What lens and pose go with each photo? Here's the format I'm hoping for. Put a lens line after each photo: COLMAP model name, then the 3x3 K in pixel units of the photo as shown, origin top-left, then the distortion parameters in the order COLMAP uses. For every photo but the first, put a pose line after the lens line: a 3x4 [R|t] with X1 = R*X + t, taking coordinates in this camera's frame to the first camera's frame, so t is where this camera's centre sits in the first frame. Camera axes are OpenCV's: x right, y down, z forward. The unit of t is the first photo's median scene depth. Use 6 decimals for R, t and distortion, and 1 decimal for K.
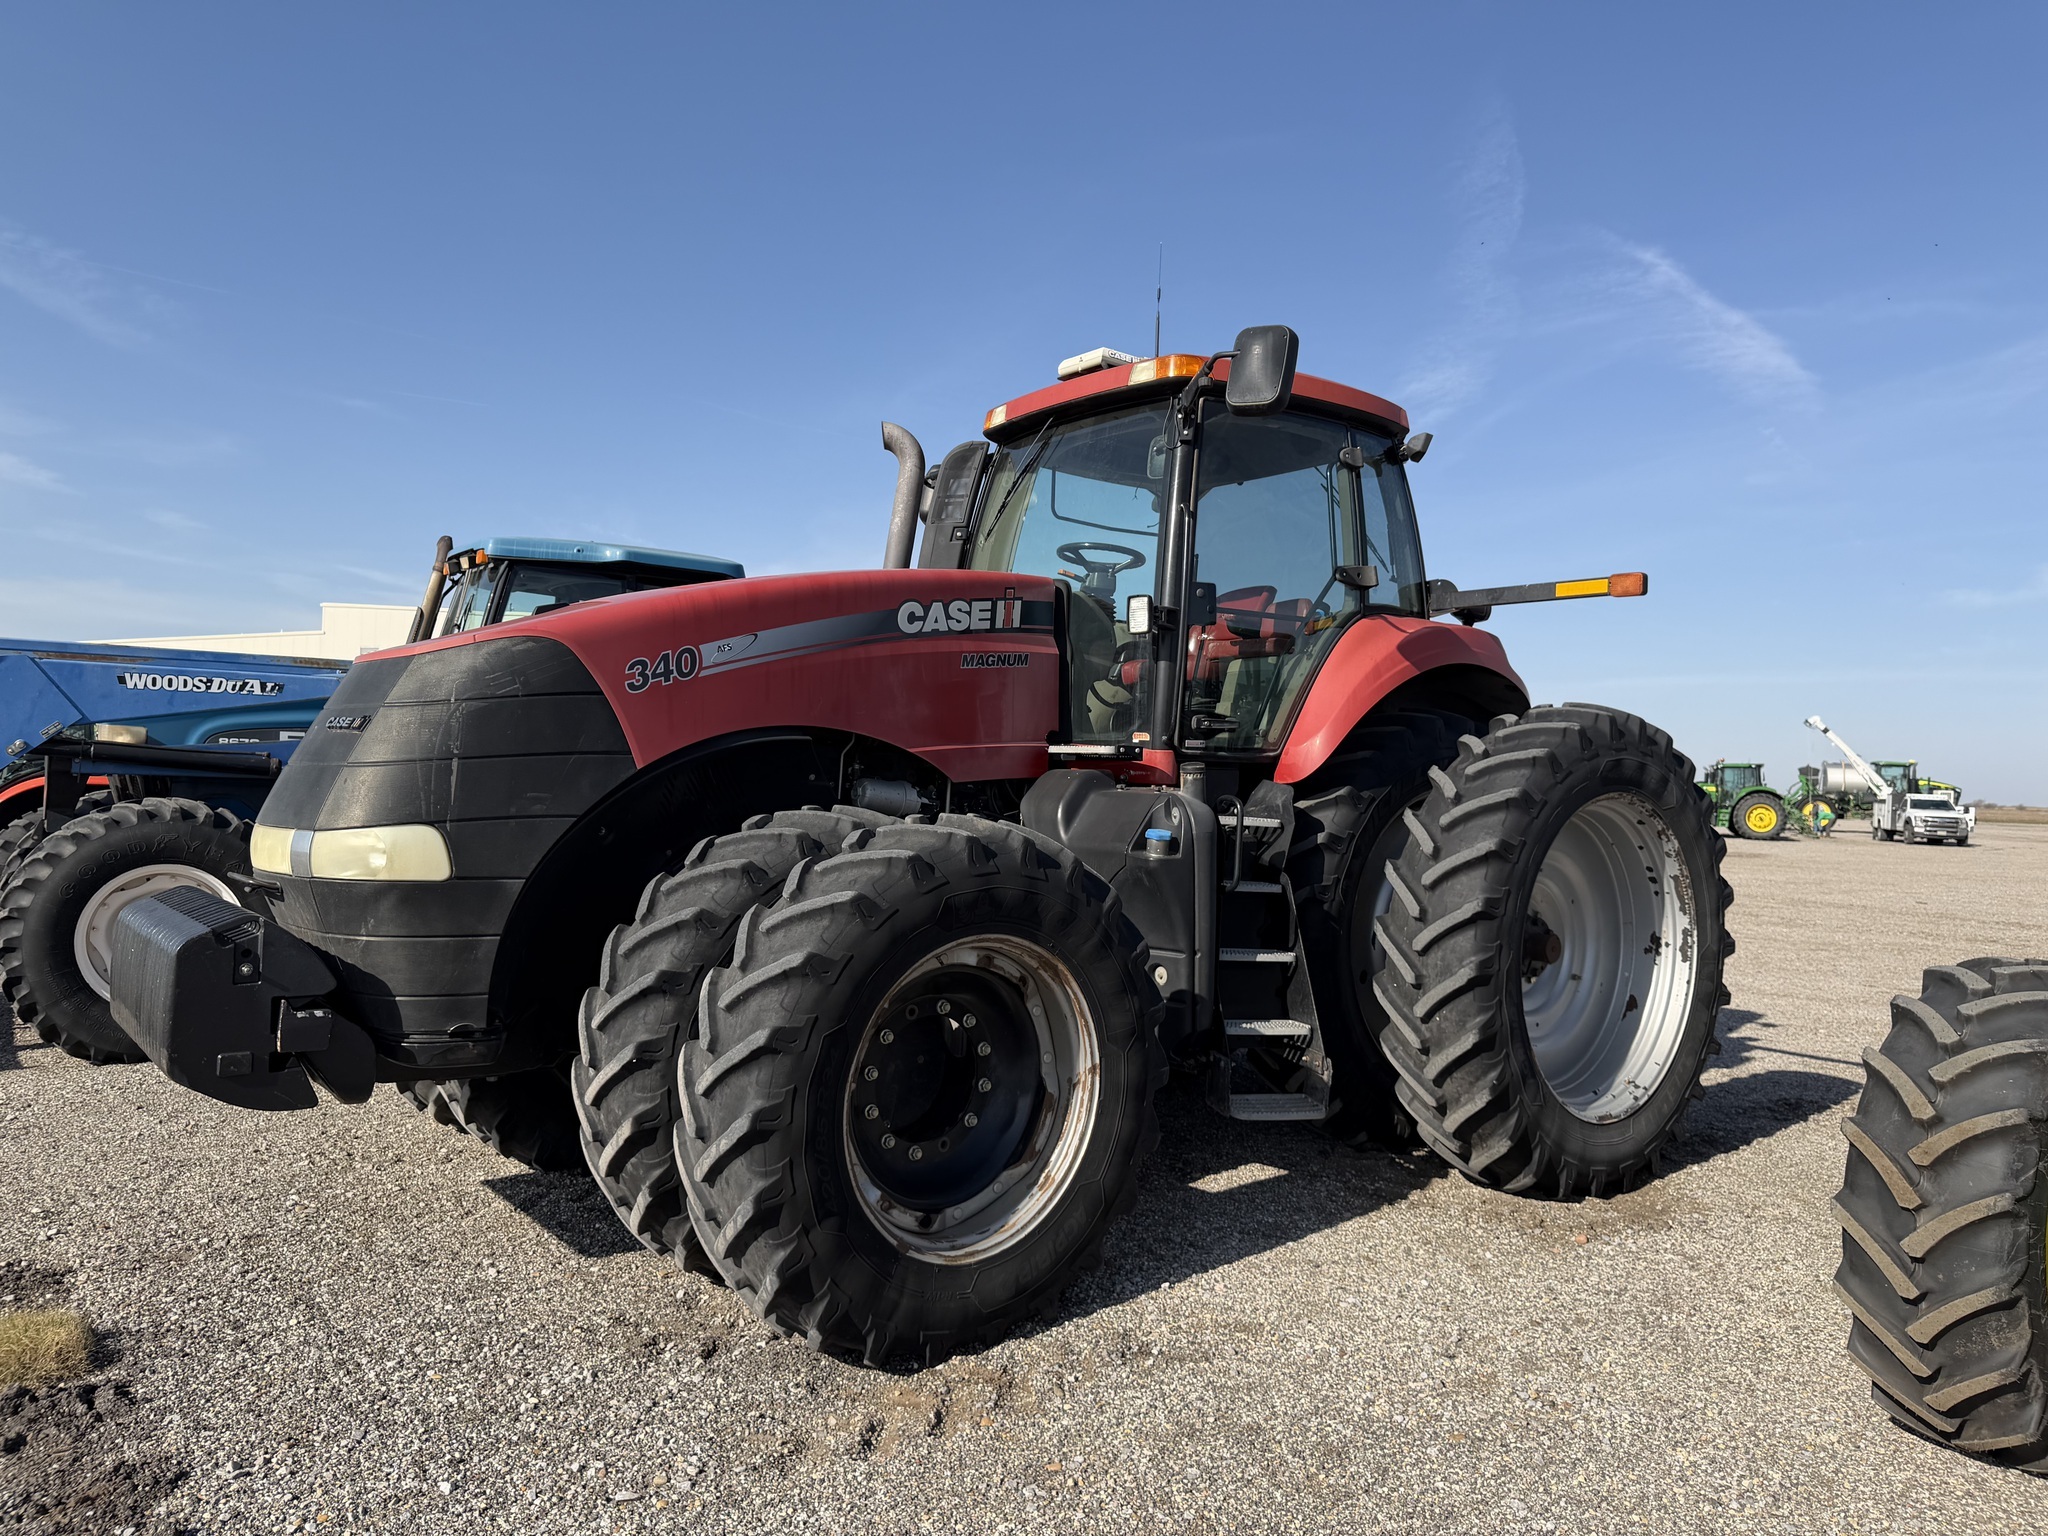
lens RADIAL K [[1501.3, 0, 1025.4], [0, 1501.3, 742.7], [0, 0, 1]] dist [0.106608, -0.184877]
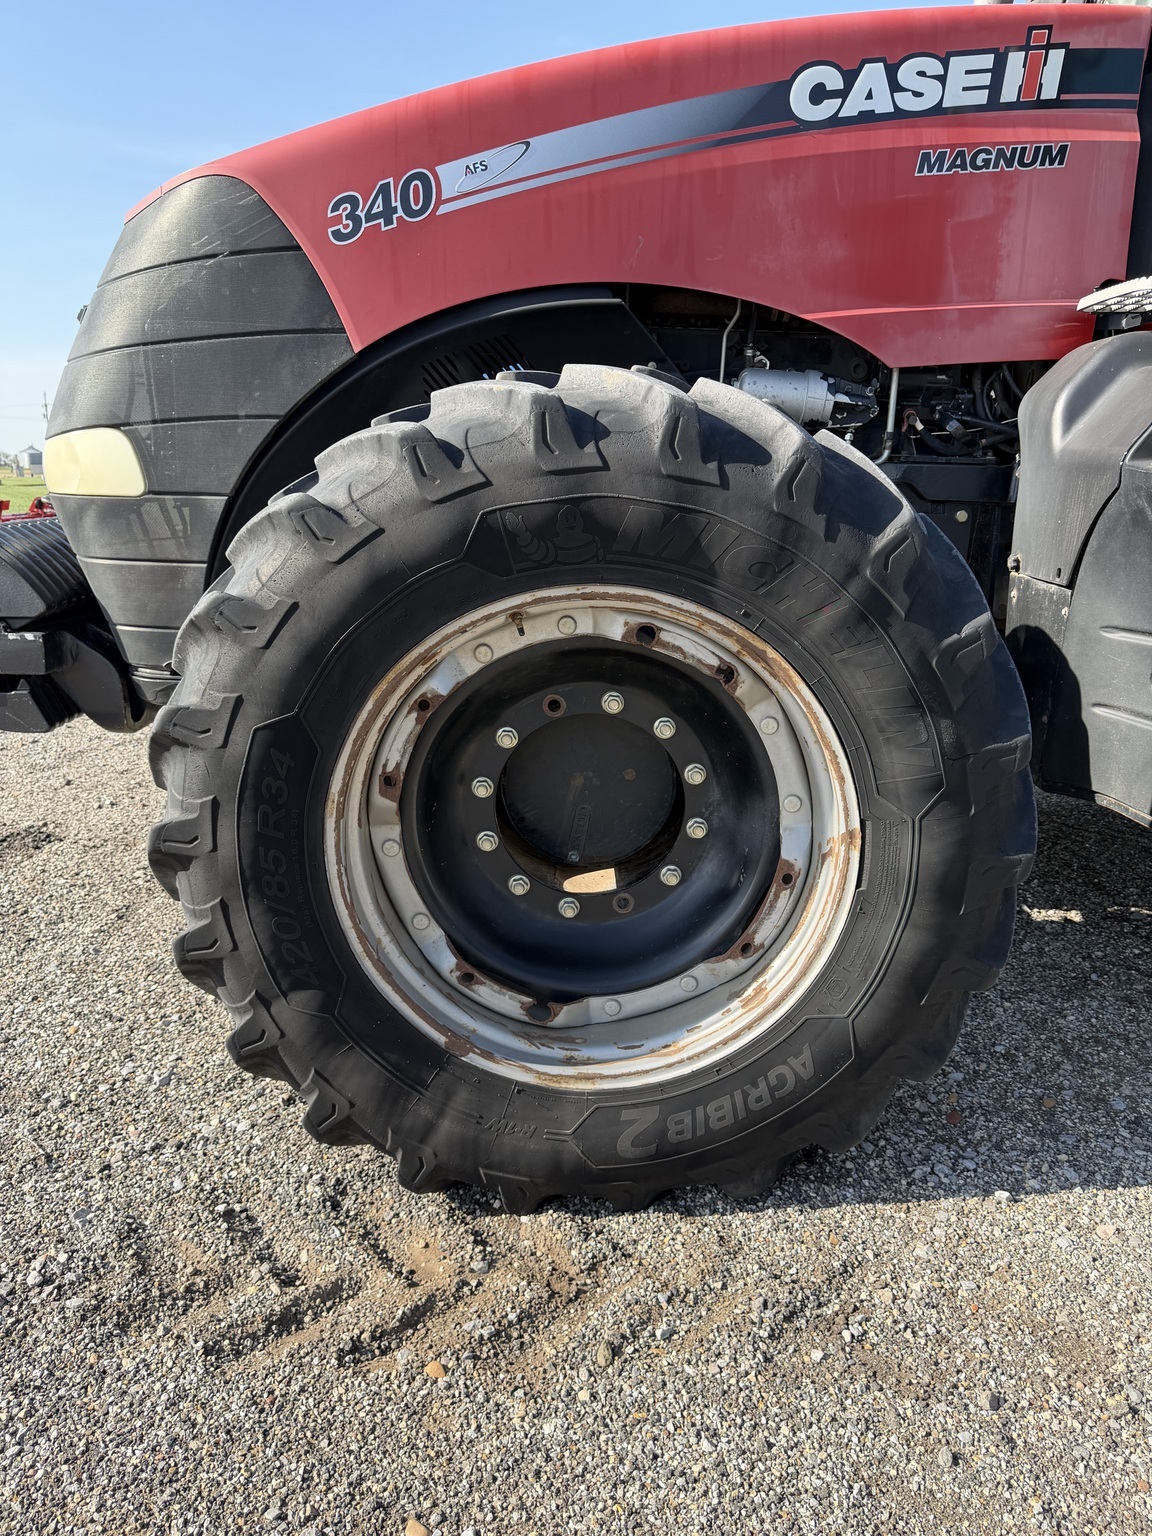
lens RADIAL K [[1130.2, 0, 510.2], [0, 1130.2, 772.3], [0, 0, 1]] dist [0.038053, -0.043347]
pose [[0.765118, 0.147131, -0.626855, 0.177877], [0.030713, 0.964096, 0.263773, 0.065930], [0.643158, -0.221070, 0.733128, 0.521134]]
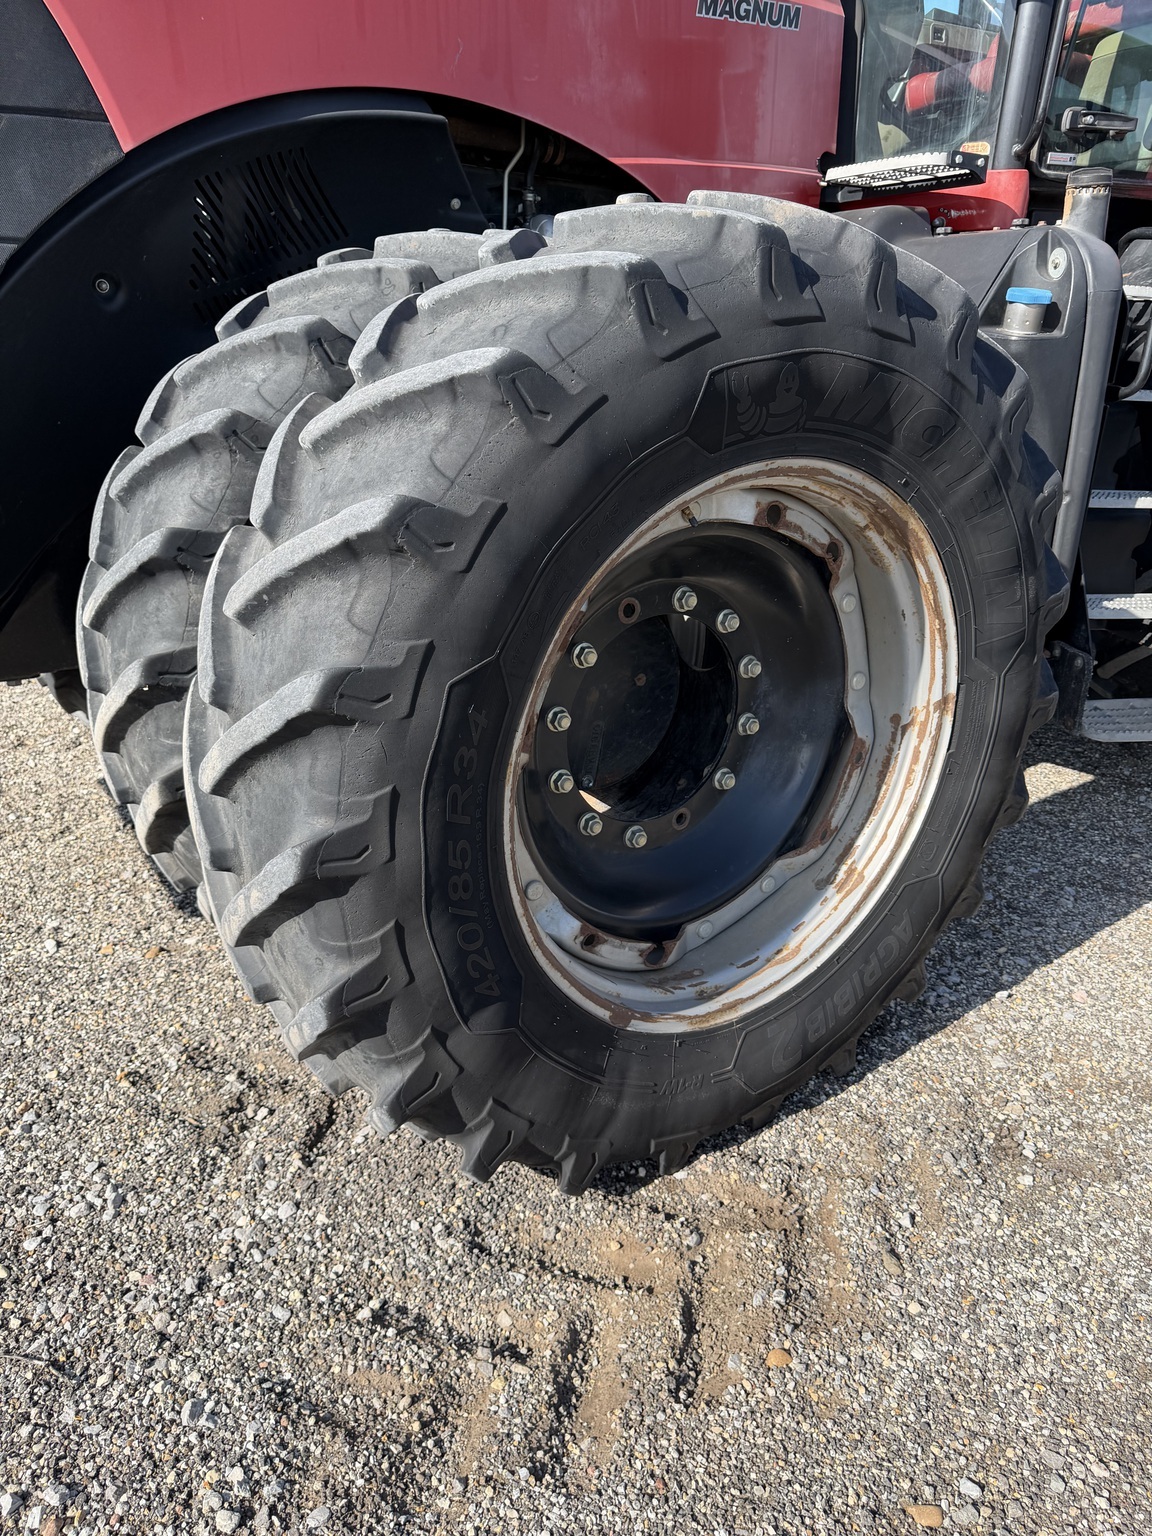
lens RADIAL K [[1140.6, 0, 596.6], [0, 1140.6, 794.2], [0, 0, 1]] dist [0.076763, -0.107321]
pose [[0.996857, 0.018350, -0.077072, -0.044596], [0.012386, 0.924748, 0.380378, 0.067924], [0.078252, -0.380137, 0.921614, 0.485603]]
